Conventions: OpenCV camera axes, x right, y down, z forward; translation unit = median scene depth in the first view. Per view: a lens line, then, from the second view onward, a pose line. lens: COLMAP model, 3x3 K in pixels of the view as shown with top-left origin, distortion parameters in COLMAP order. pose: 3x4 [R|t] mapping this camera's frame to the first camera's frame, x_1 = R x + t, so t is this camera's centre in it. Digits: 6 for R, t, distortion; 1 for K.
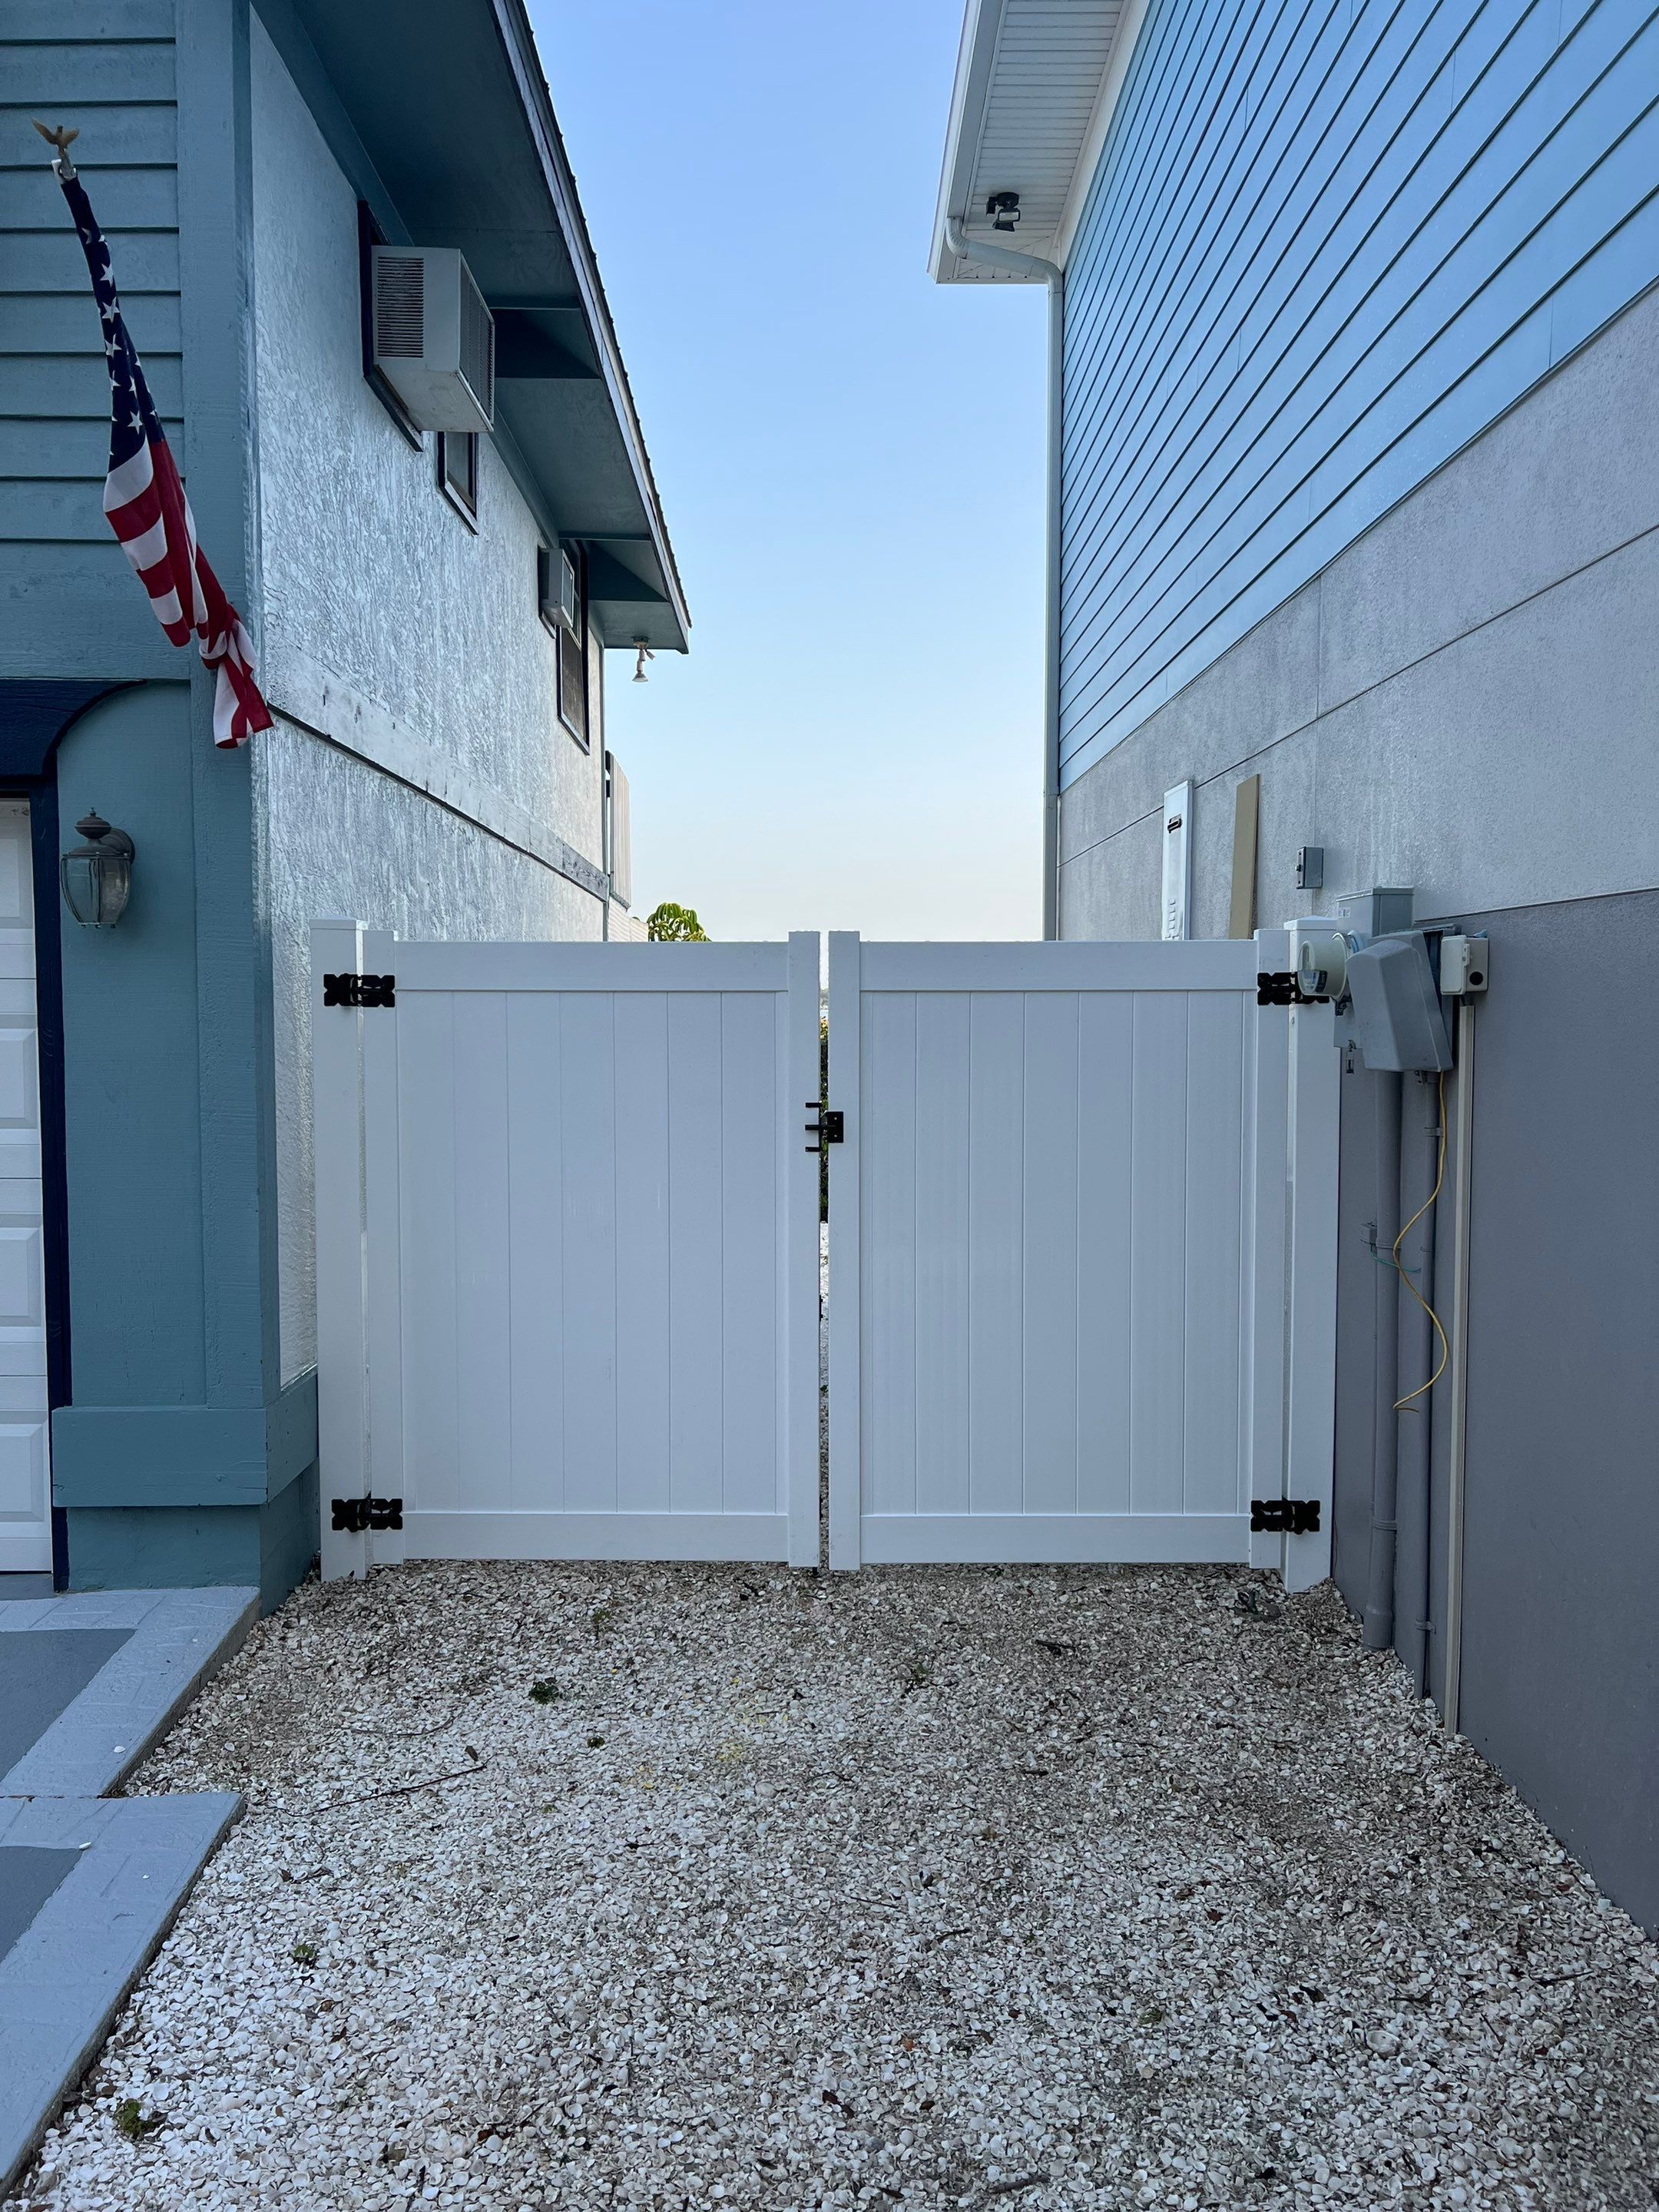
lens RADIAL K [[1619.6, 0, 828.0], [0, 1619.6, 1106.3], [0, 0, 1]] dist [-0.000349, 0.001797]
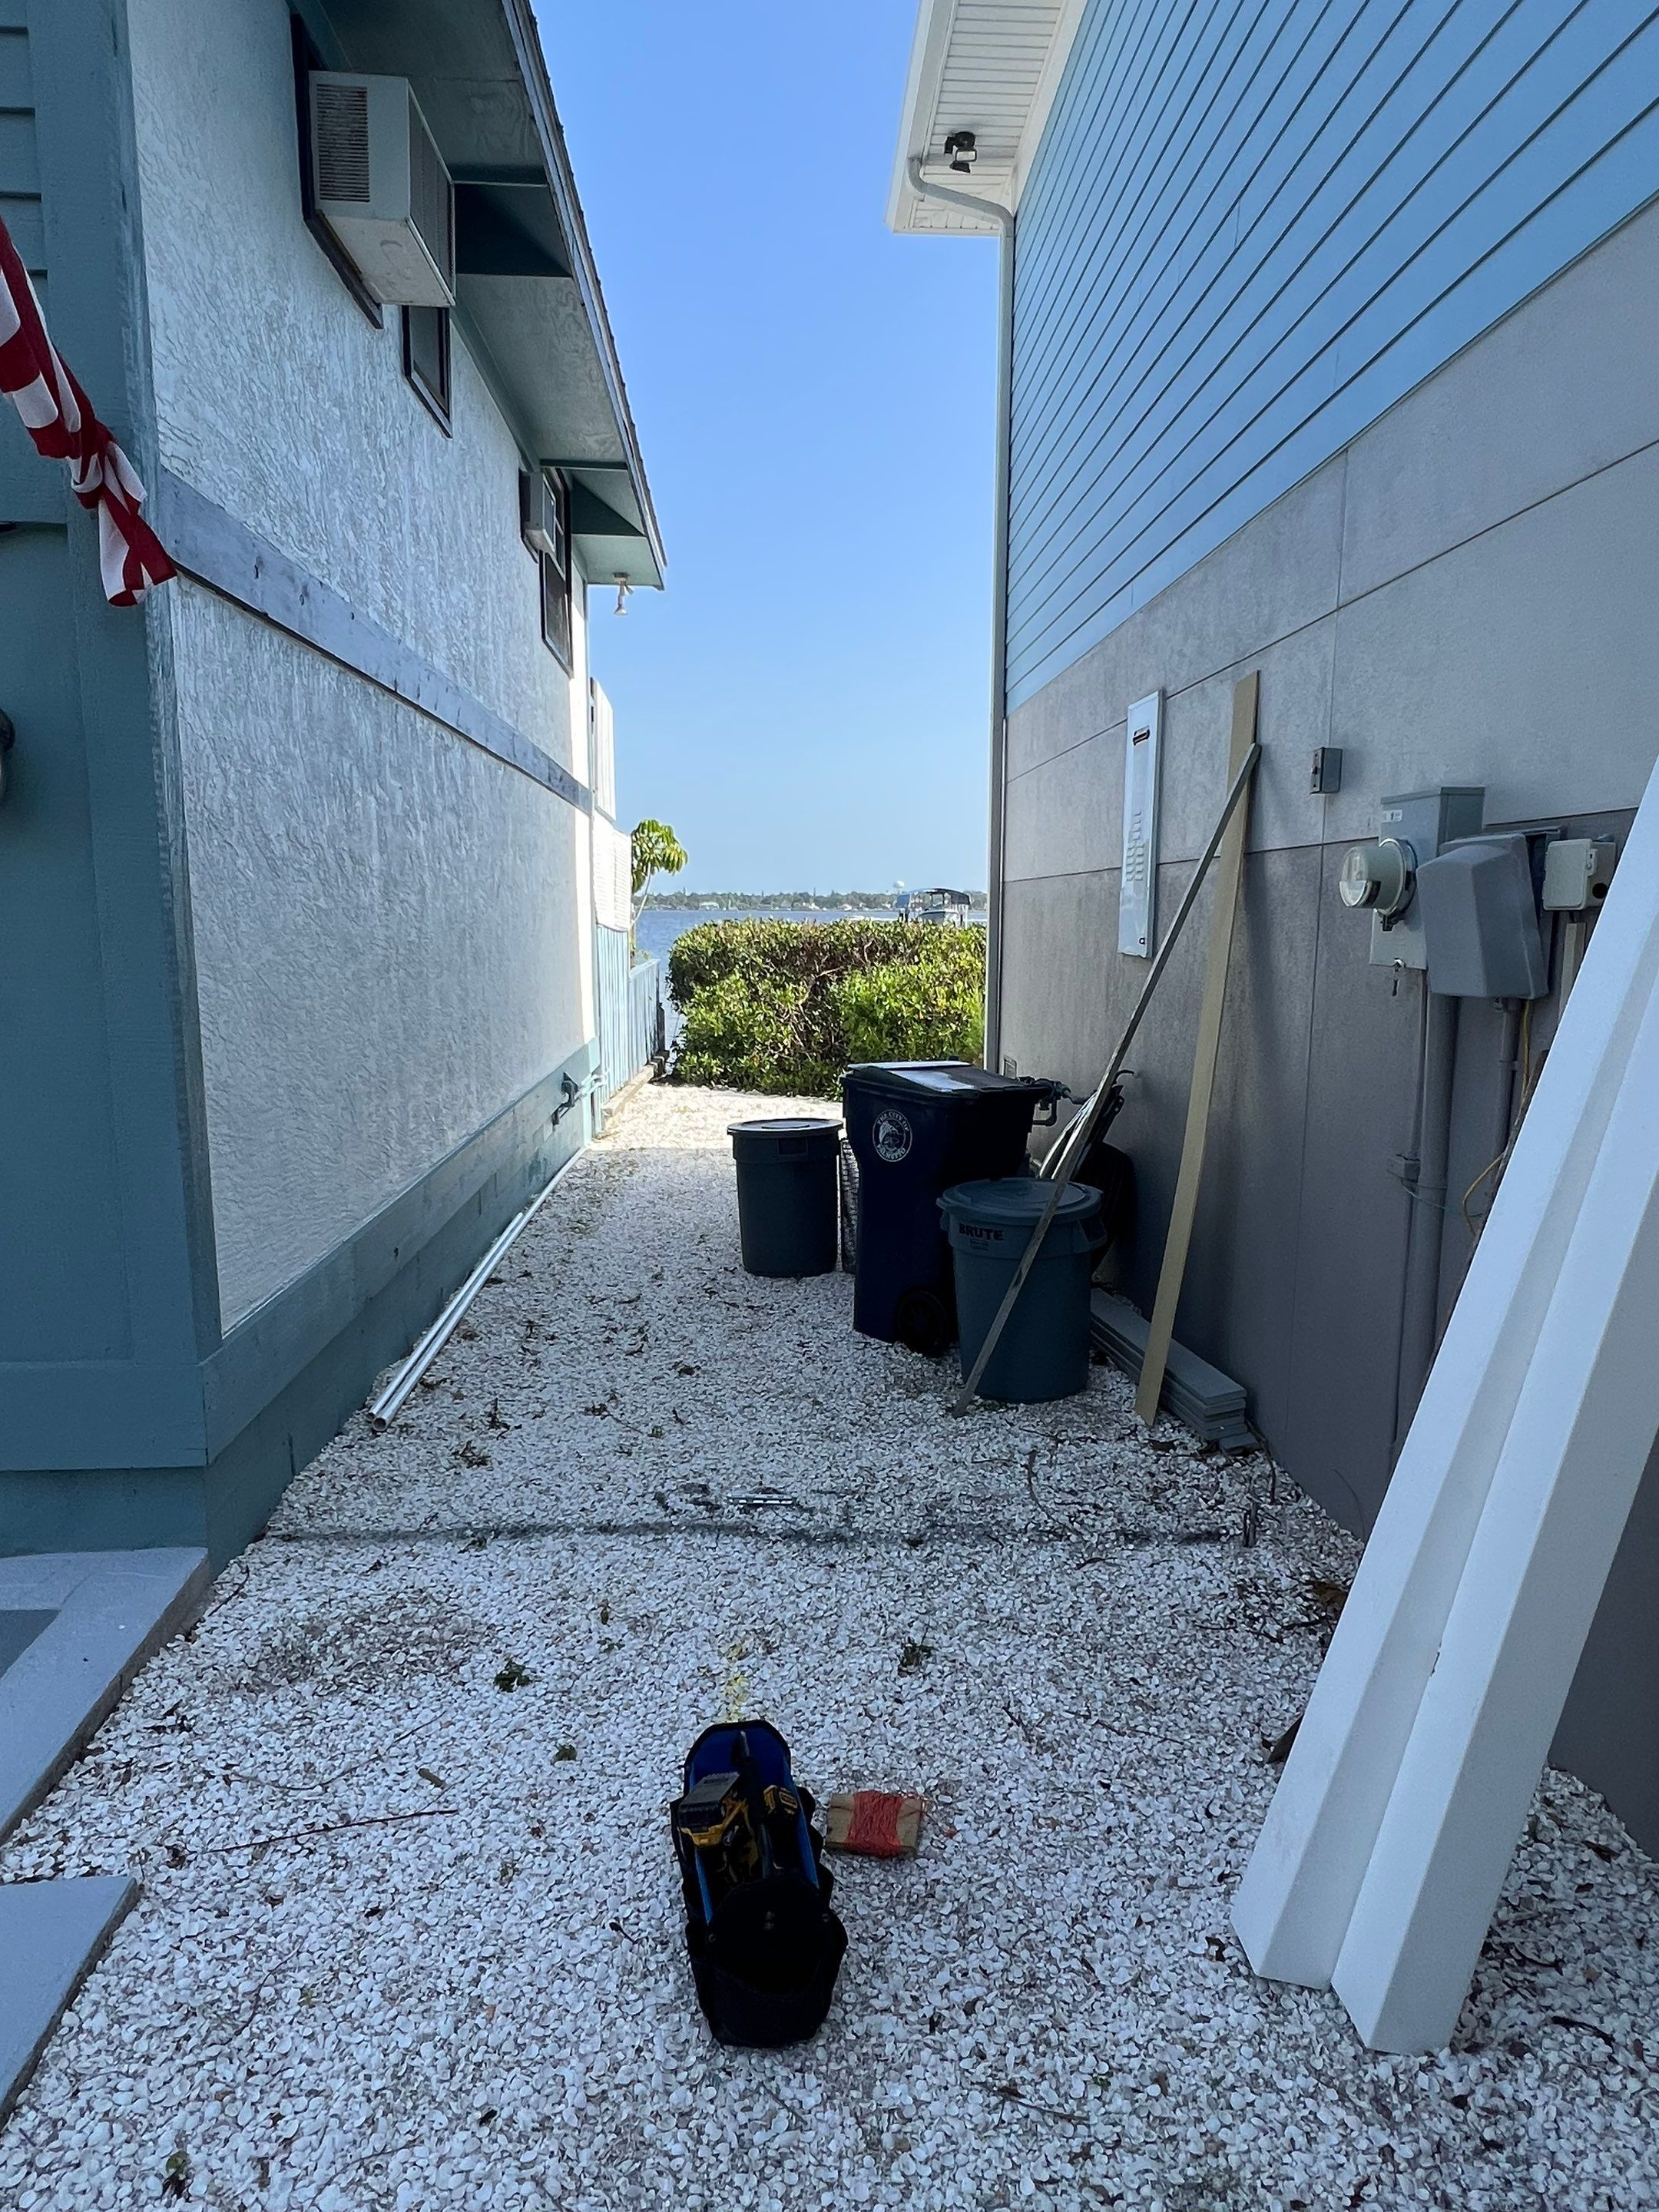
lens RADIAL K [[1260.8, 0, 830.2], [0, 1260.8, 1105.5], [0, 0, 1]] dist [-0.007227, -0.000712]
pose [[0.999167, -0.001657, 0.040772, -0.016794], [-0.002150, 0.995651, 0.093136, -0.016510], [-0.040749, -0.093146, 0.994818, 0.210872]]
